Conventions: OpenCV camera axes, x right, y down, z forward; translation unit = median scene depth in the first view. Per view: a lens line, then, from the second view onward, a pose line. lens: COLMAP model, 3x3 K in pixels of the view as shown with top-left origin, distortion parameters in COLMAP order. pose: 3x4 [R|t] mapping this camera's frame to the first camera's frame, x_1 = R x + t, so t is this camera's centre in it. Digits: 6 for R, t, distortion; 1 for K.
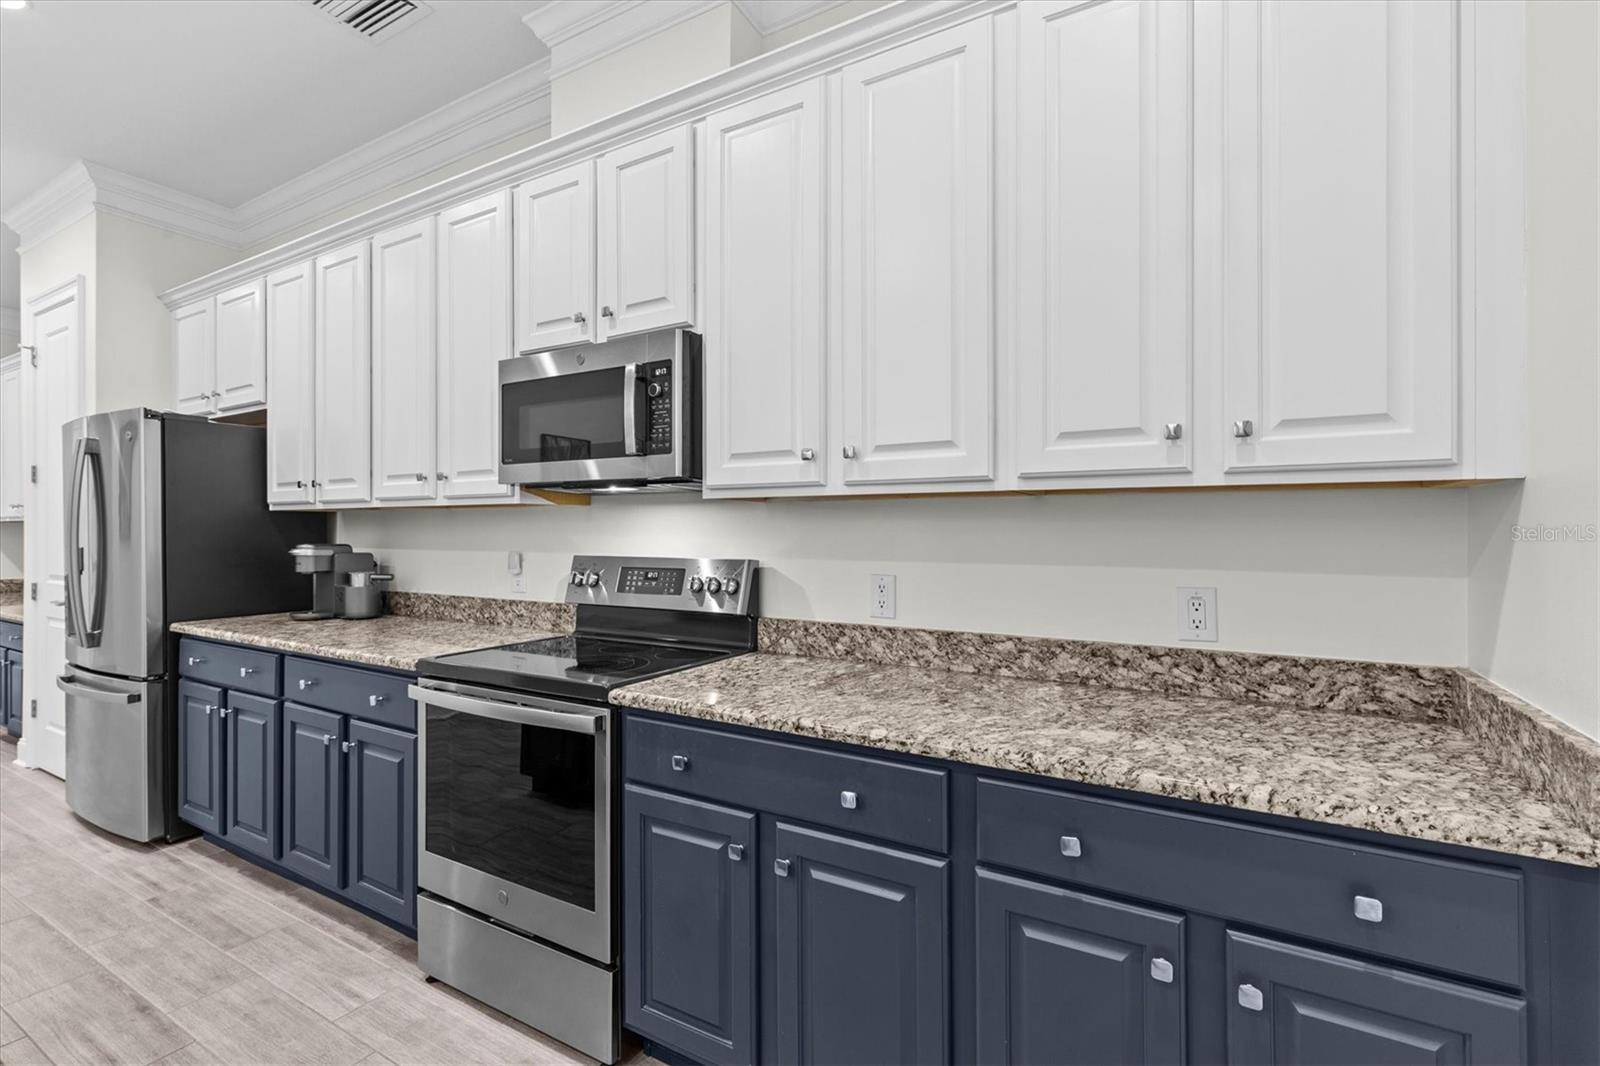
lens RADIAL K [[717.8, 0, 792.5], [0, 717.8, 535.9], [0, 0, 1]] dist [0.004446, 0.000398]
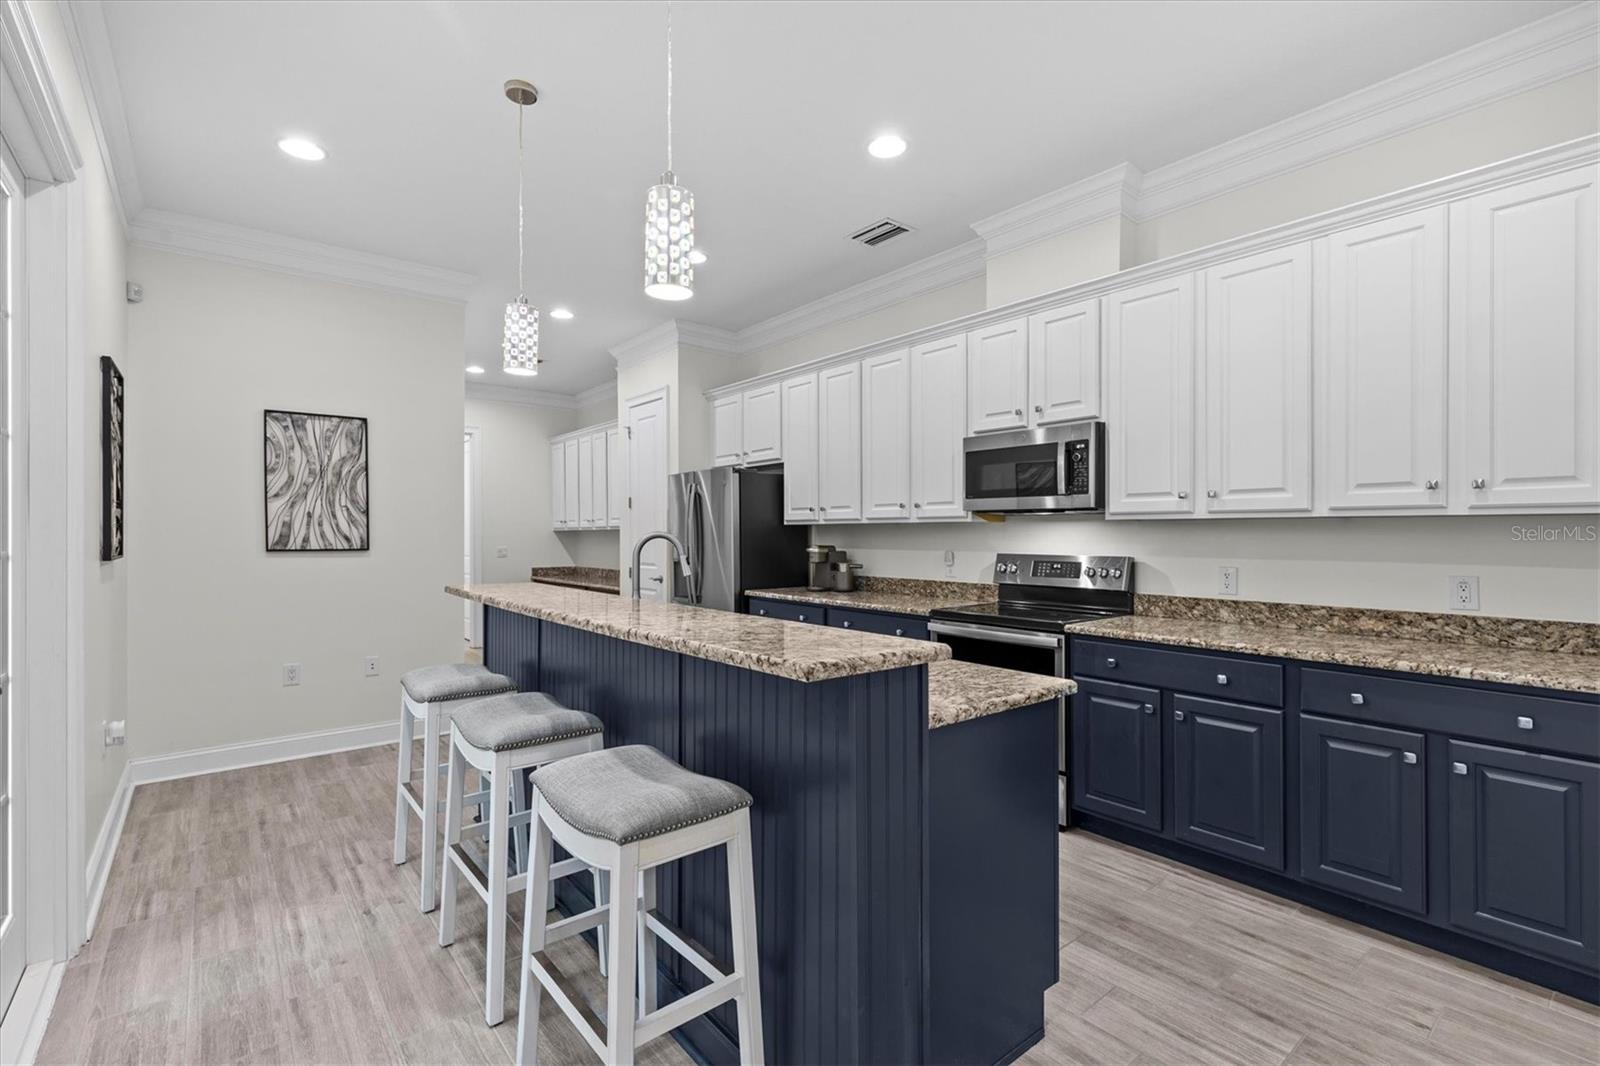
lens RADIAL K [[717.8, 0, 792.5], [0, 717.8, 535.9], [0, 0, 1]] dist [0.004446, 0.000398]
pose [[0.938832, 0.002320, -0.344369, -0.240561], [-0.004252, 0.999979, -0.004853, -0.002837], [0.344350, 0.006020, 0.938822, -0.858447]]
